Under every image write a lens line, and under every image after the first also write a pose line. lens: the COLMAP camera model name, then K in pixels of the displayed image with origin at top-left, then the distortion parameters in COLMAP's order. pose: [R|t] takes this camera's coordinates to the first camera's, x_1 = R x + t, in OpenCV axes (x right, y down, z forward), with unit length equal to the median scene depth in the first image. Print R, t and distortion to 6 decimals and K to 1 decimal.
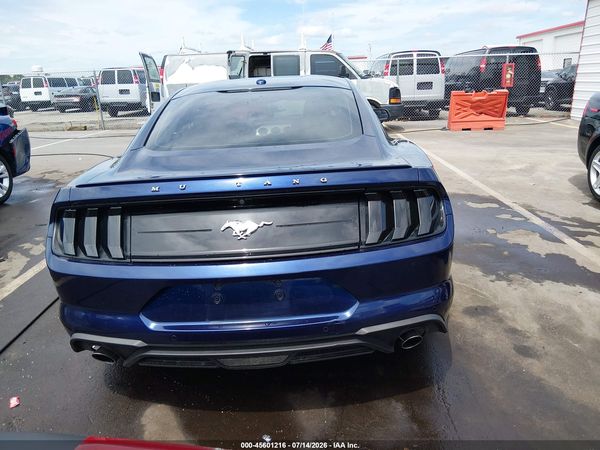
lens RADIAL K [[458.6, 0, 300.0], [0, 458.6, 225.0], [0, 0, 1]] dist [0.068532, -0.112447]
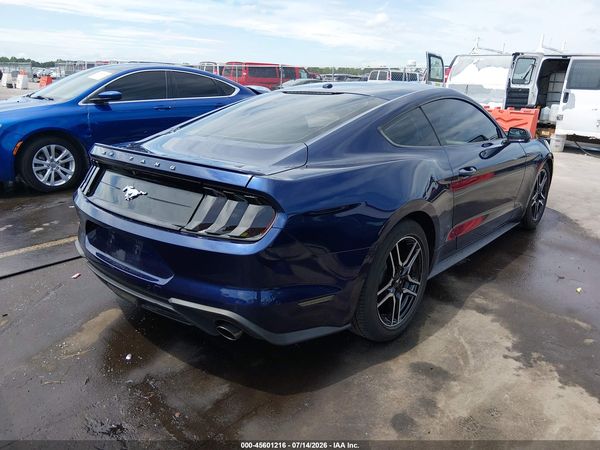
lens RADIAL K [[458.6, 0, 300.0], [0, 458.6, 225.0], [0, 0, 1]] dist [0.068532, -0.112447]
pose [[0.747434, 0.254136, -0.613806, 0.171674], [-0.251079, 0.963472, 0.093168, -0.023777], [0.615062, 0.084477, 0.783940, 0.042464]]
